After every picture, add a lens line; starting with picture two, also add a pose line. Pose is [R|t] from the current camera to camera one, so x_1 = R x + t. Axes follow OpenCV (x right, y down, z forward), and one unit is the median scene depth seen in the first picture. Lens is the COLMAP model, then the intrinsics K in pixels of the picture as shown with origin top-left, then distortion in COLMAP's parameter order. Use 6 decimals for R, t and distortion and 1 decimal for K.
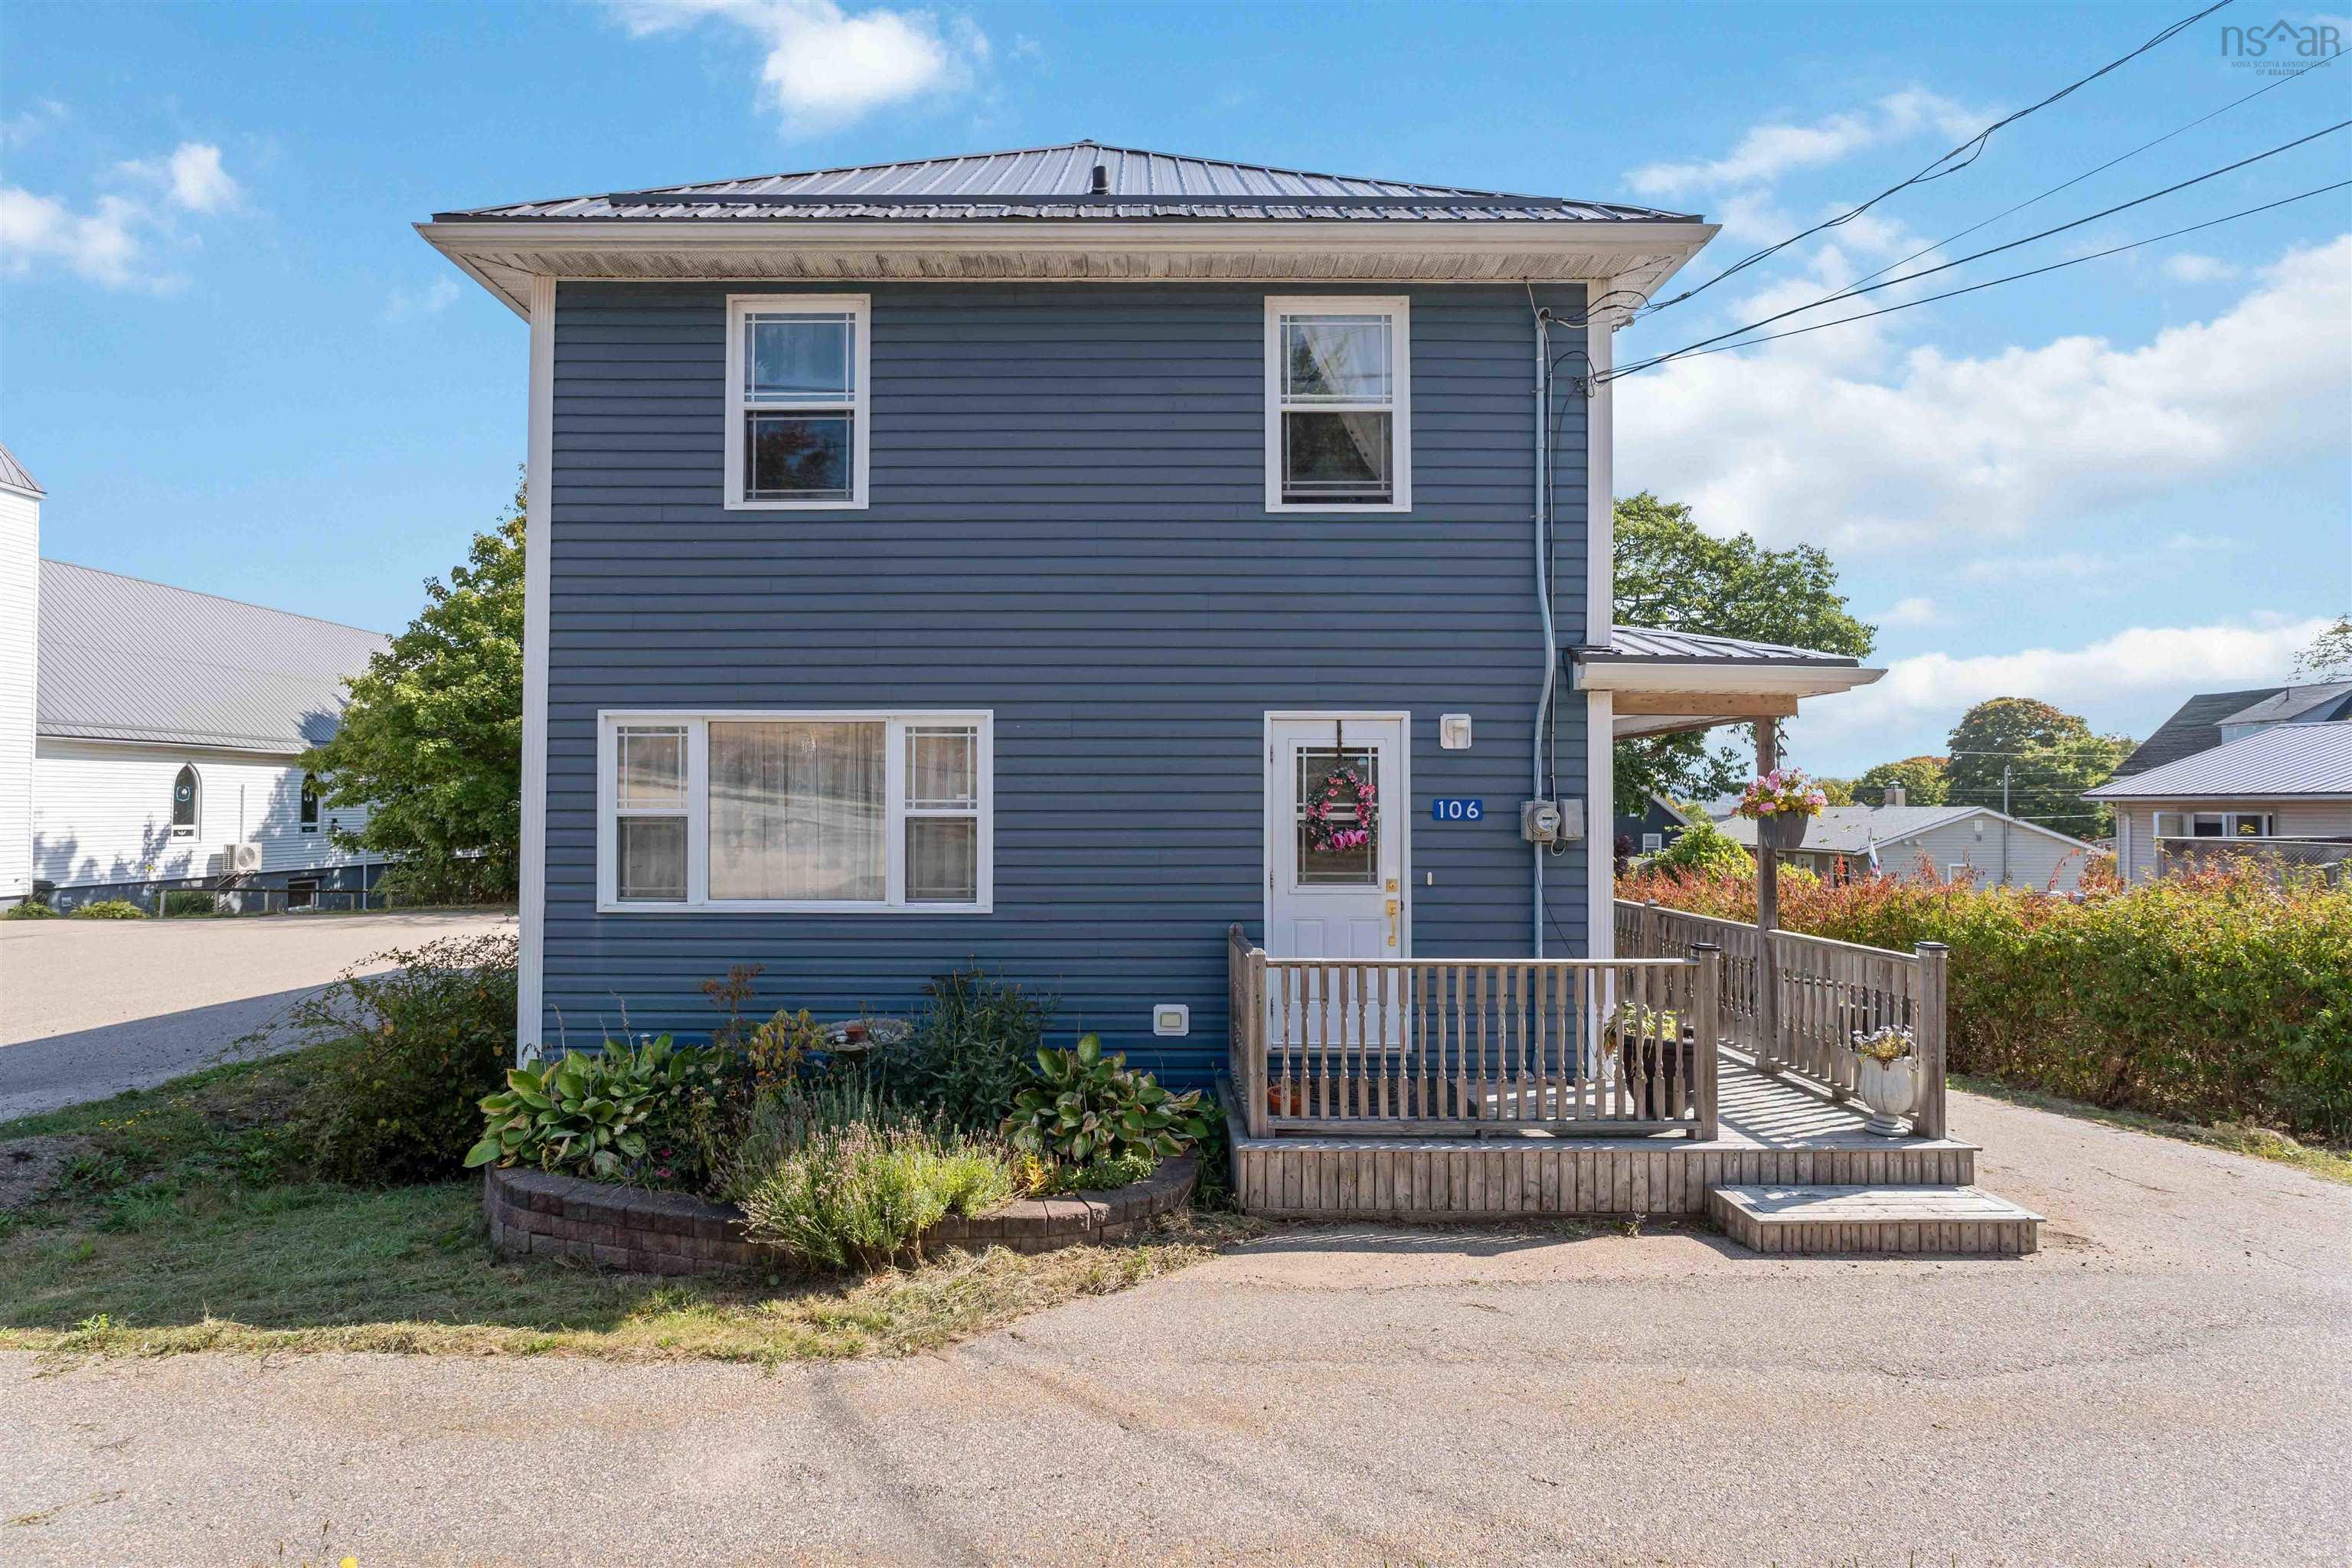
lens RADIAL K [[1028.4, 0, 1157.1], [0, 1028.4, 790.5], [0, 0, 1]] dist [-0.010367, -0.000434]
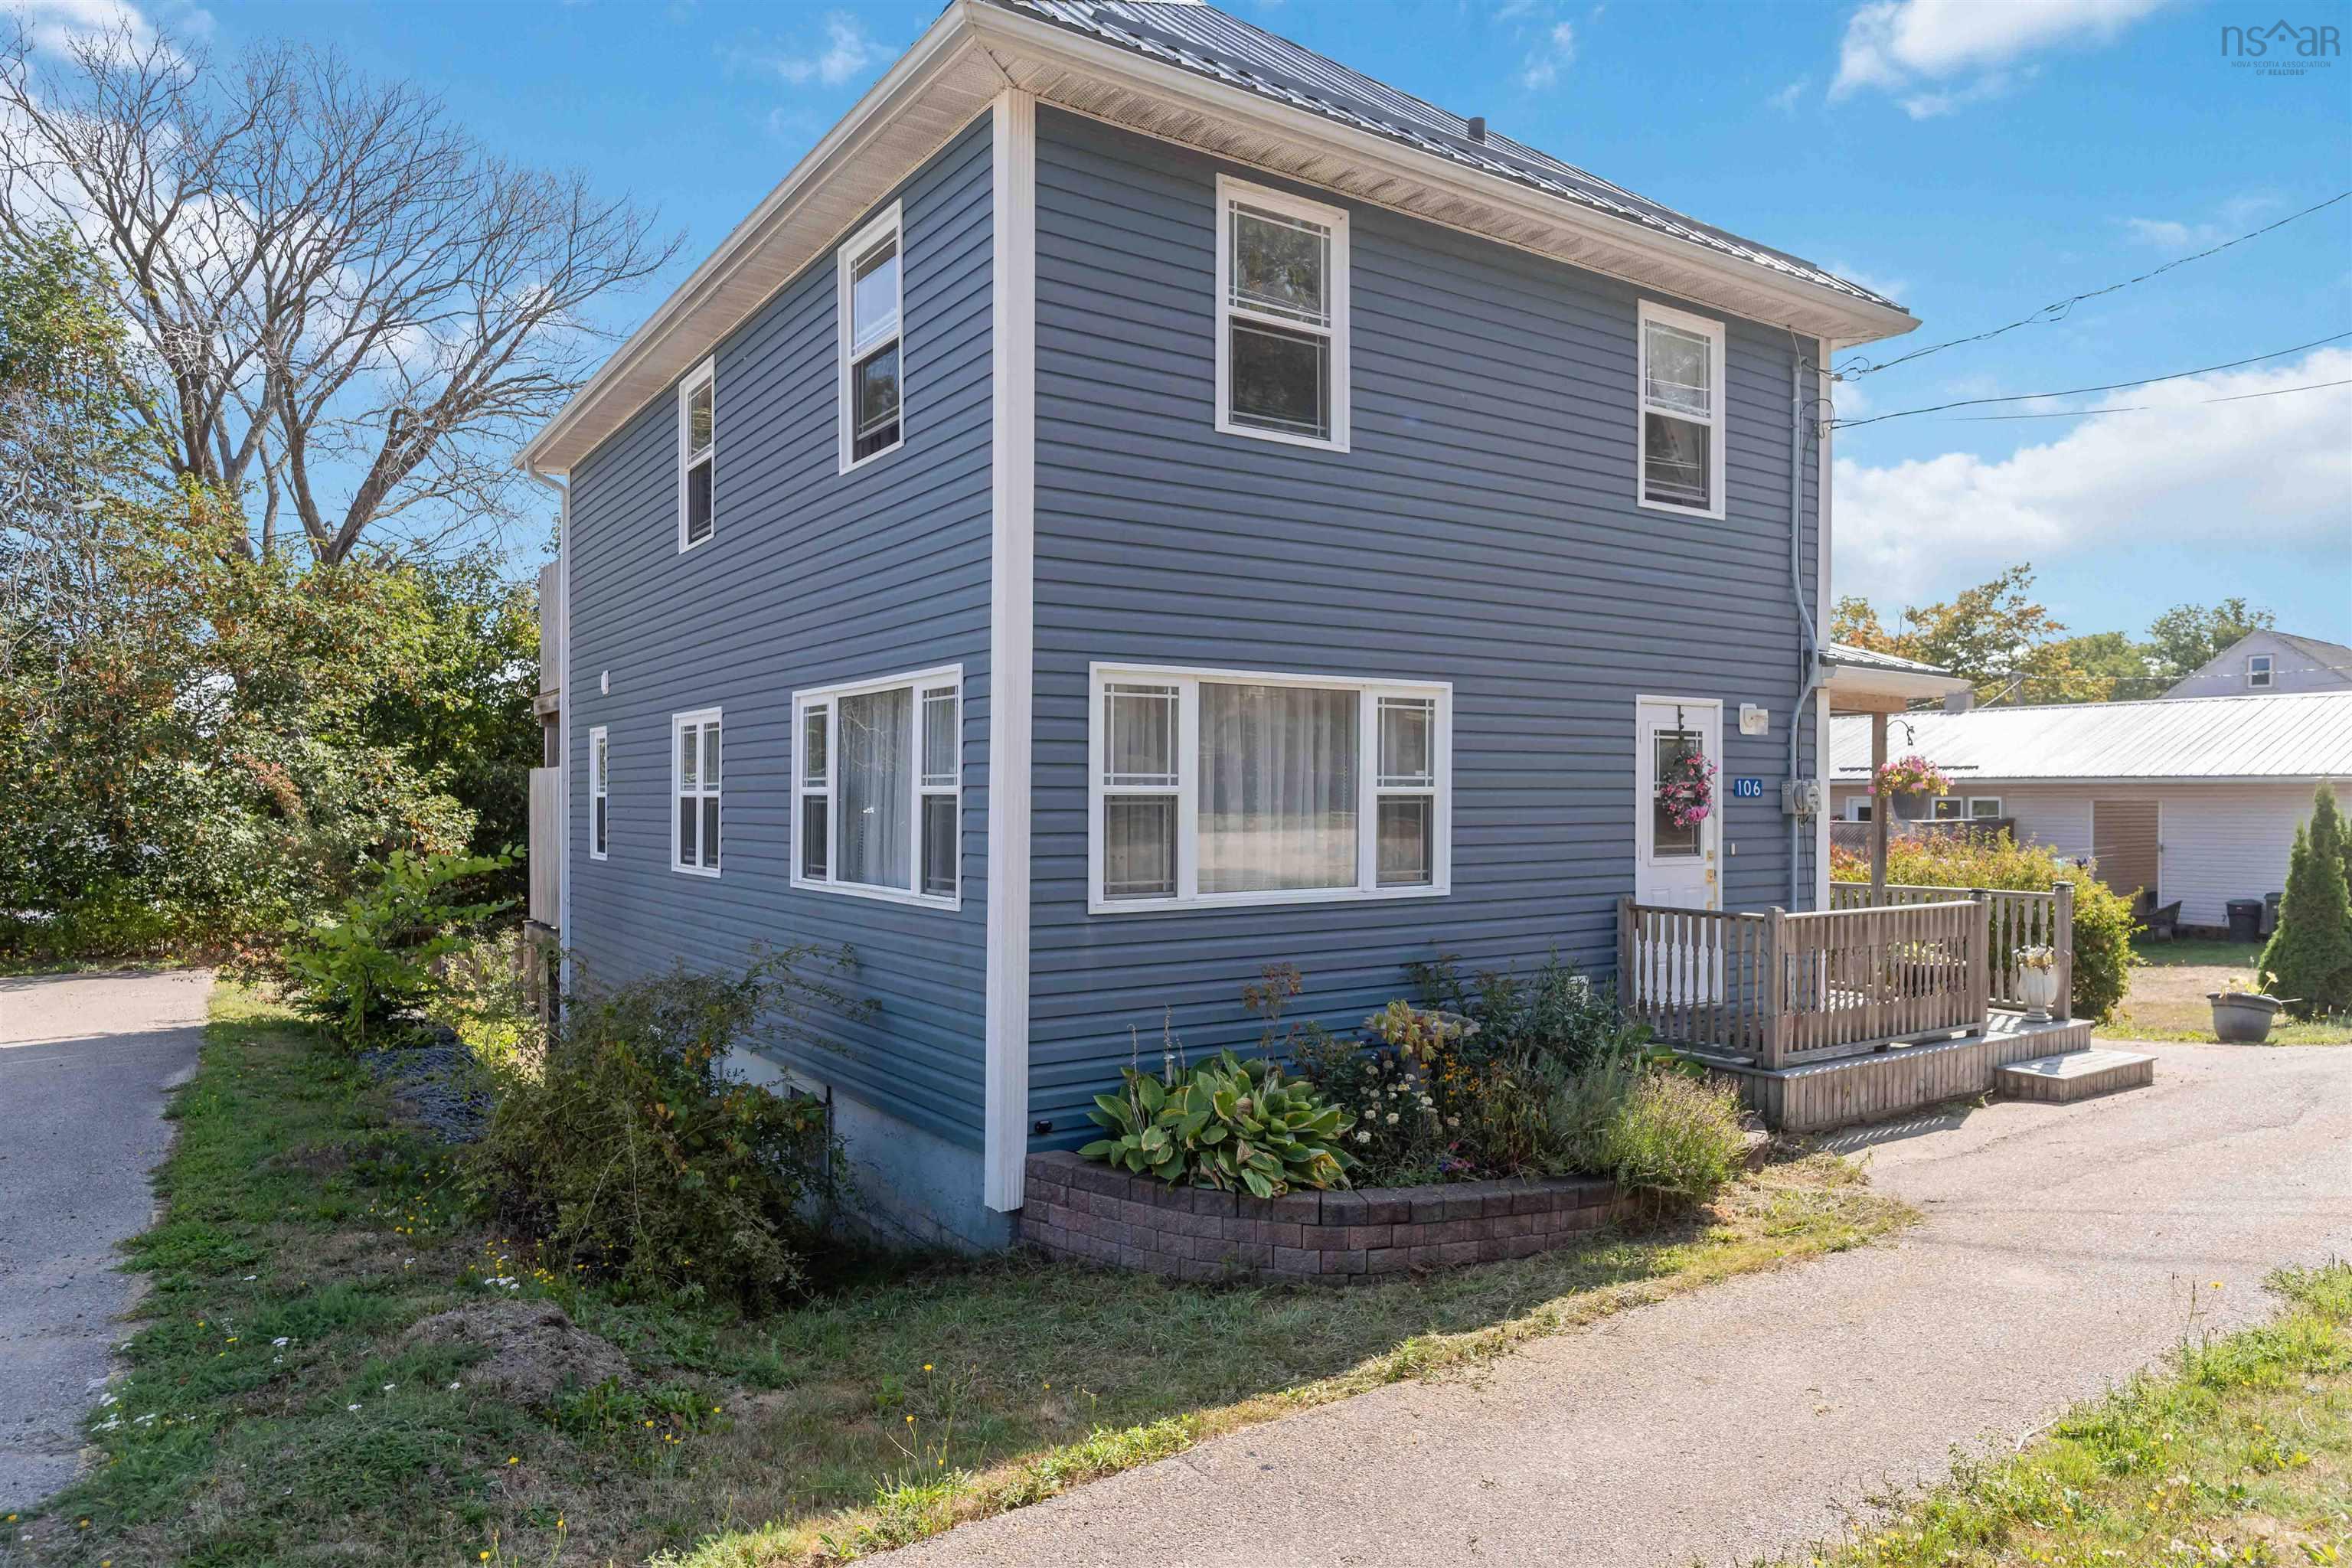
lens RADIAL K [[1455.6, 0, 1176.7], [0, 1455.6, 789.4], [0, 0, 1]] dist [0.006610, 0.002280]
pose [[0.826031, 0.000579, 0.563625, -1.122560], [-0.014695, 0.999682, 0.020509, -0.003261], [-0.563434, -0.025224, 0.825776, 0.021805]]
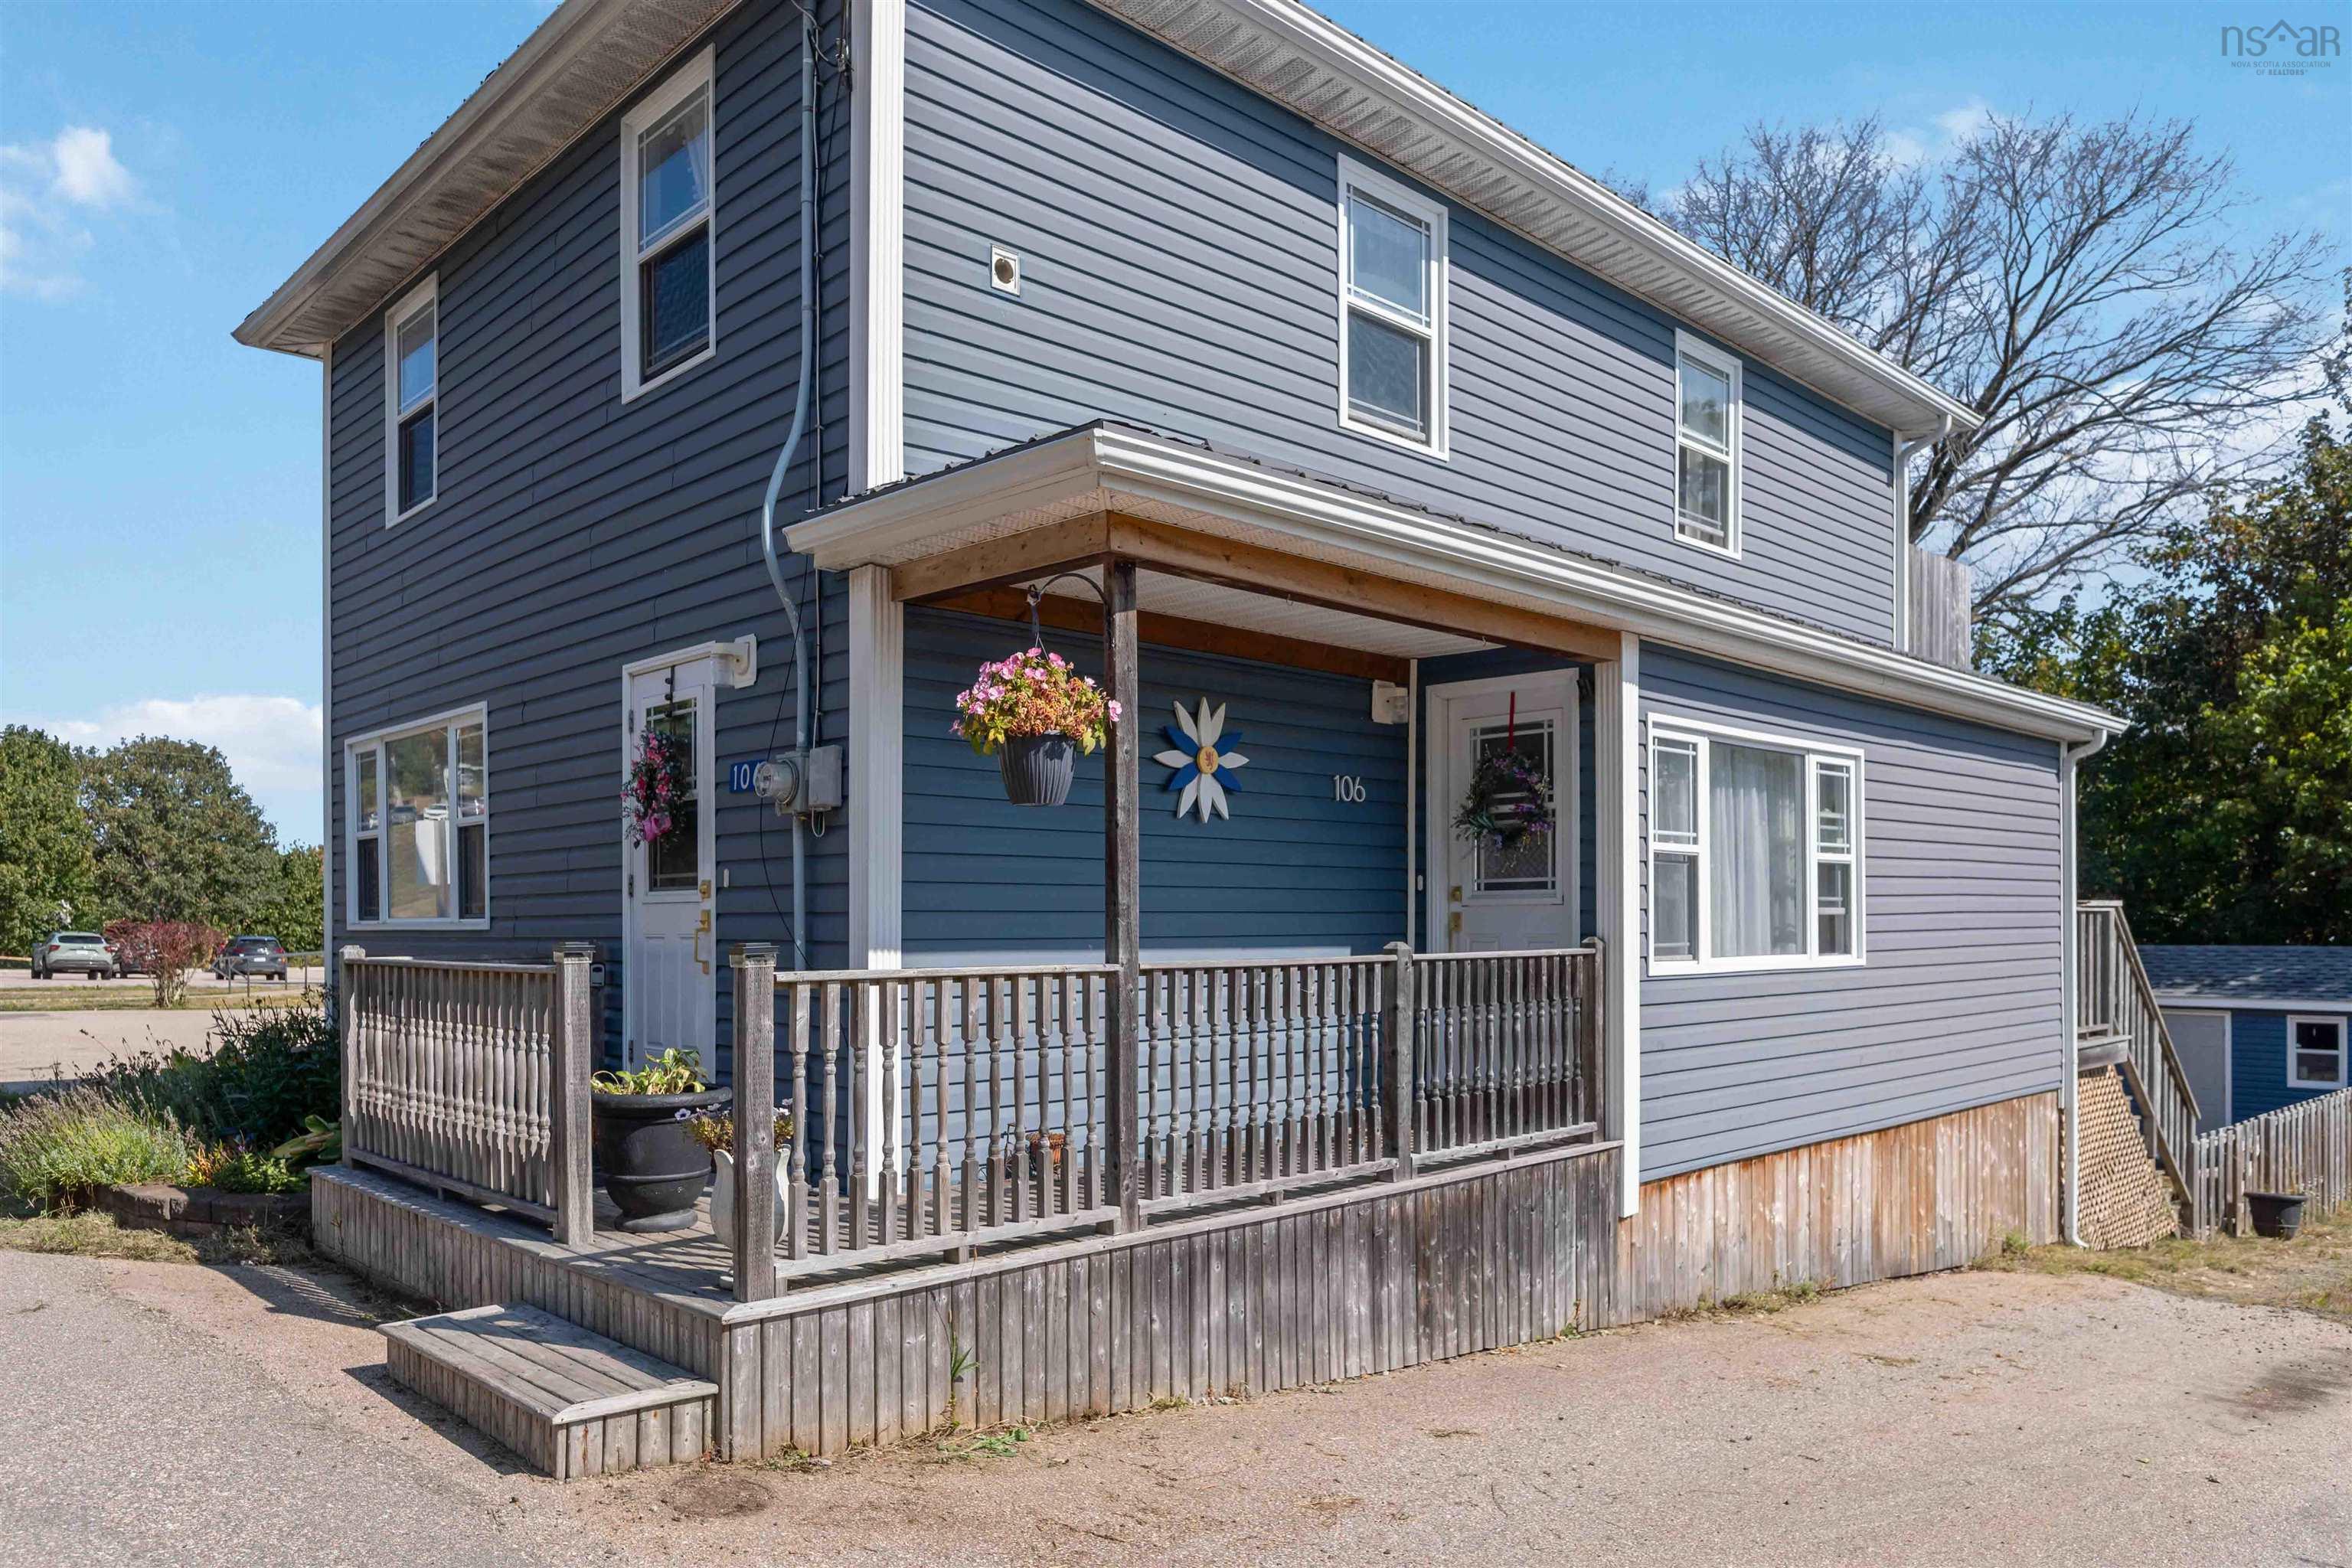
lens RADIAL K [[1583.5, 0, 1150.1], [0, 1583.5, 907.8], [0, 0, 1]] dist [0.006912, 0.000635]
pose [[0.695611, -0.009658, -0.718354, 1.211029], [0.018375, 0.999822, 0.004351, 0.103837], [0.718183, -0.016226, 0.695665, 0.452007]]
